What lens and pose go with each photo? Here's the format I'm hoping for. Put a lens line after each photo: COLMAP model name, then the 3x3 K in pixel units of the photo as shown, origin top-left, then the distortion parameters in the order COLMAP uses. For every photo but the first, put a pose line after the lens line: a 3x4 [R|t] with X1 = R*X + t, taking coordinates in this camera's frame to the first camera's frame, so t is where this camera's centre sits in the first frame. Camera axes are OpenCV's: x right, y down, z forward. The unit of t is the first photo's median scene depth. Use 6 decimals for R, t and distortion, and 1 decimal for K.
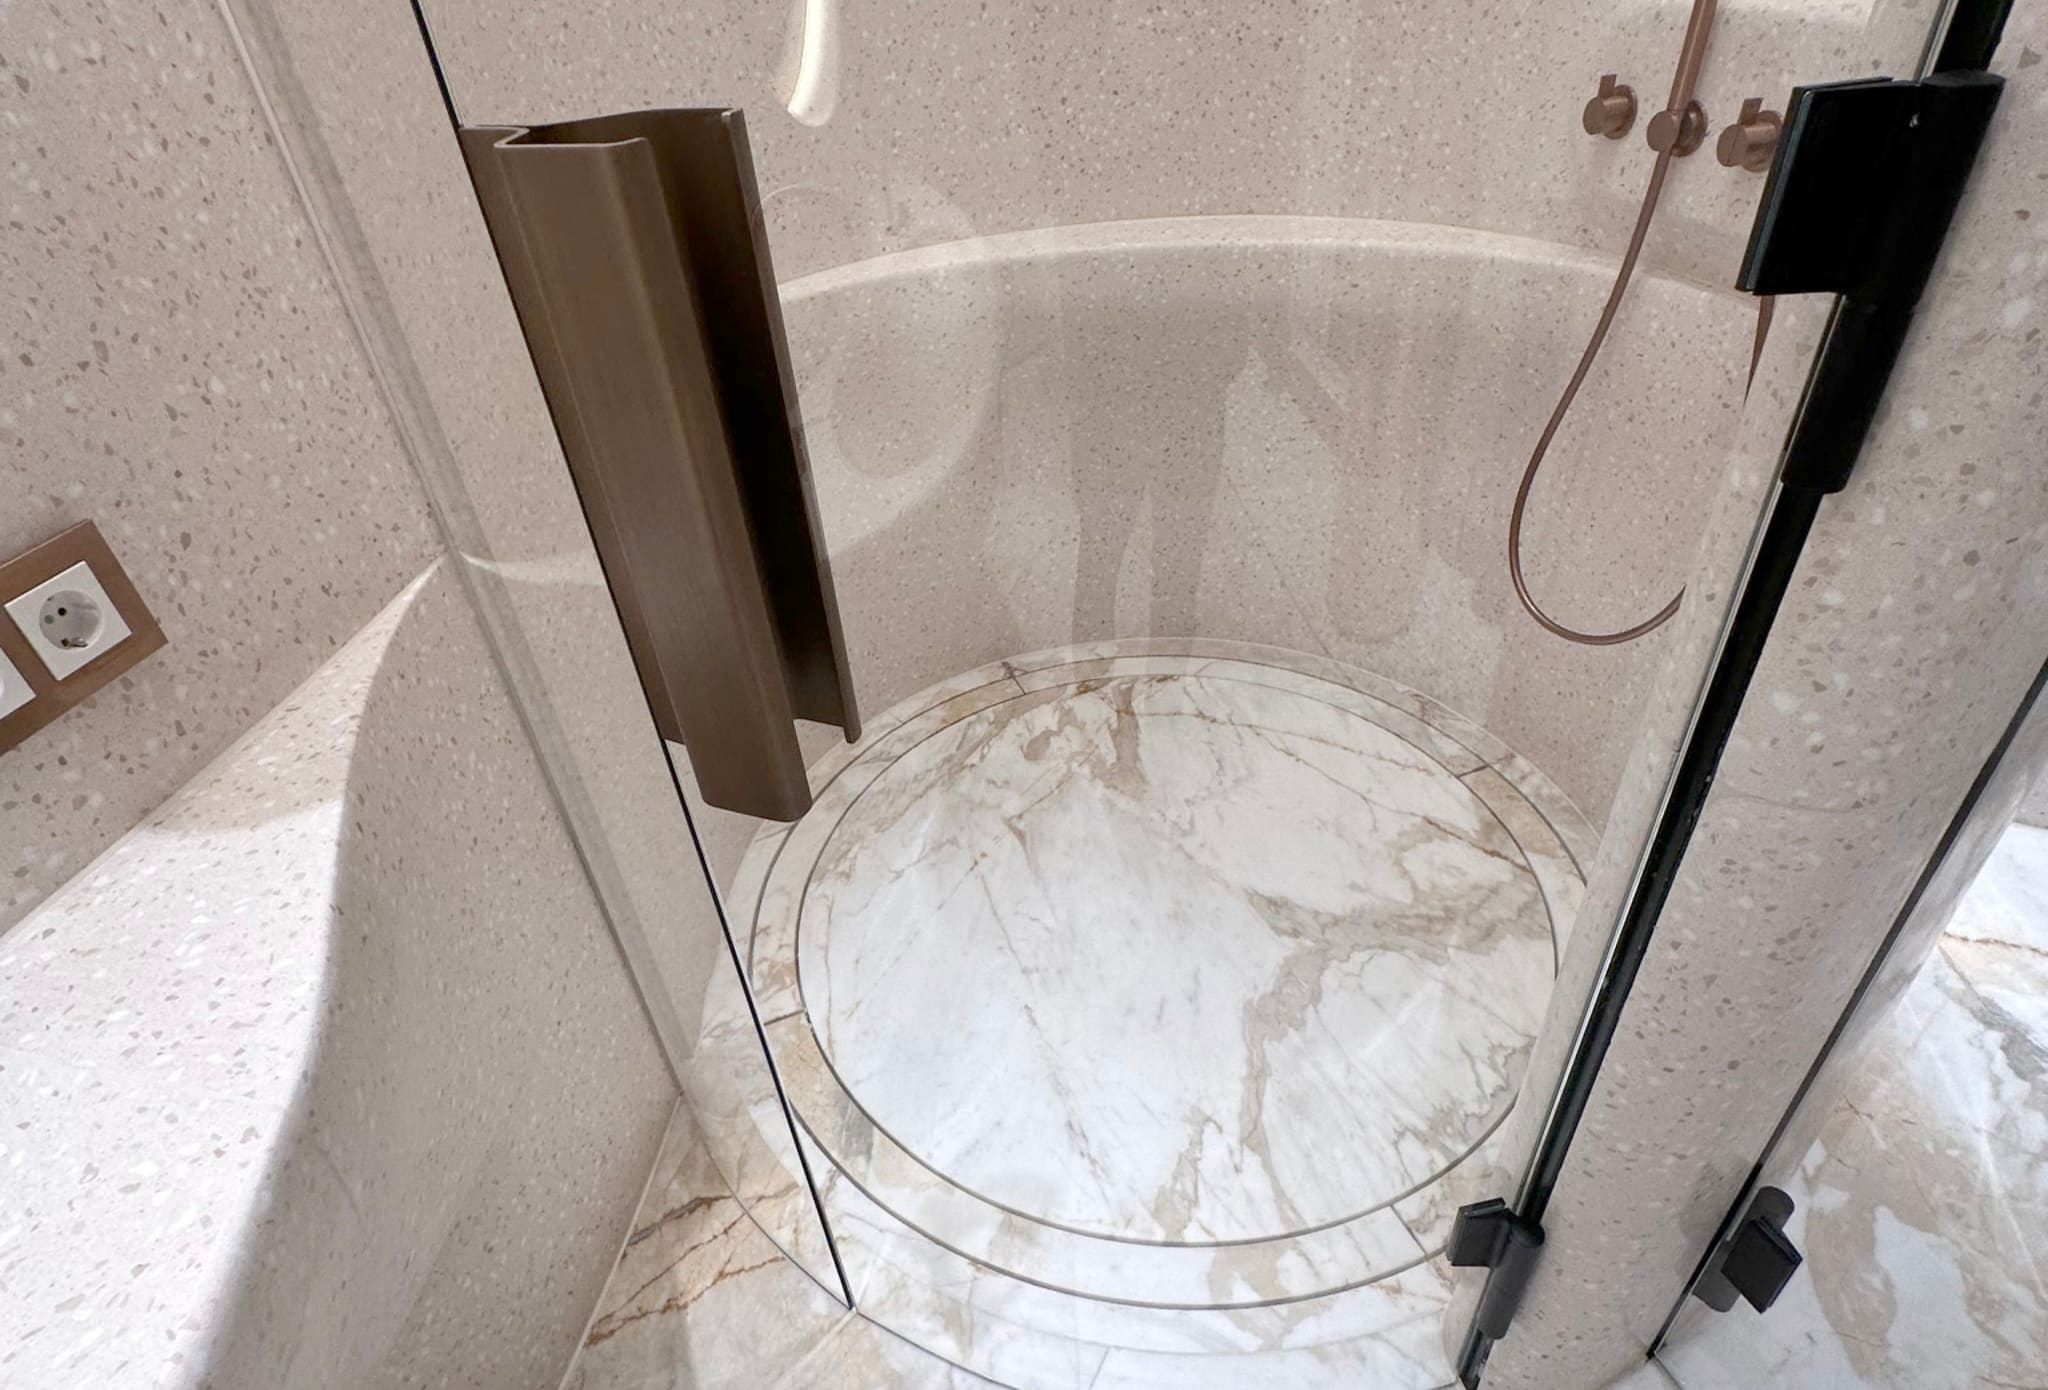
lens RADIAL K [[814.8, 0, 1021.7], [0, 814.8, 699.0], [0, 0, 1]] dist [0.000350, -0.000030]
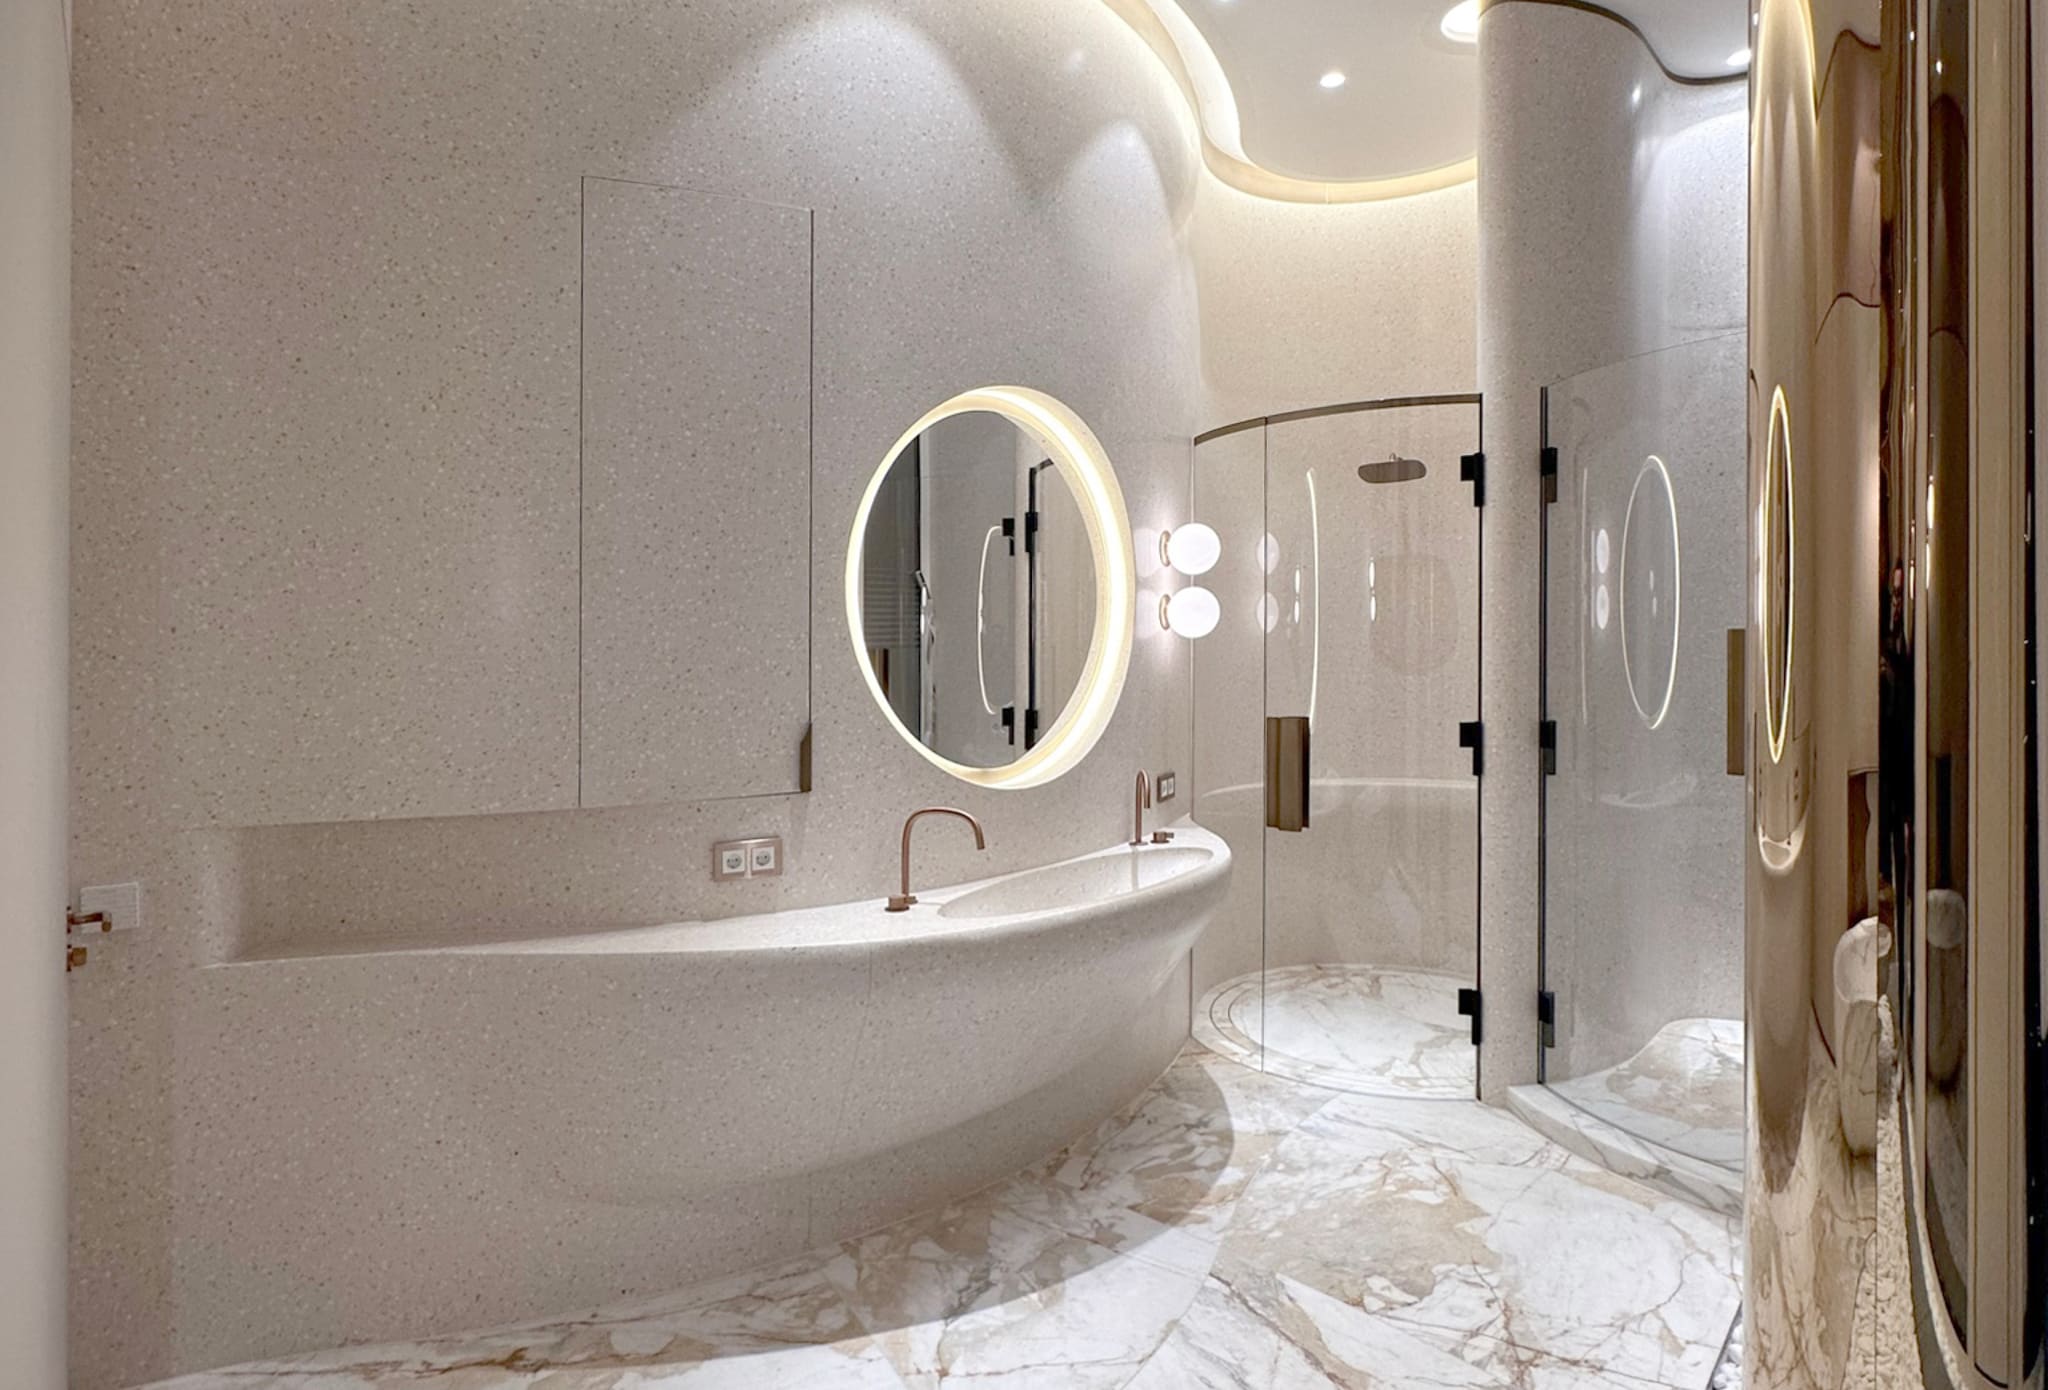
lens RADIAL K [[814.8, 0, 1020.9], [0, 814.8, 693.0], [0, 0, 1]] dist [0.000350, -0.000030]
pose [[0.934384, 0.036647, -0.354378, -0.016919], [-0.259643, 0.751155, -0.606920, 1.096946], [0.243951, 0.659108, 0.711383, -1.414117]]
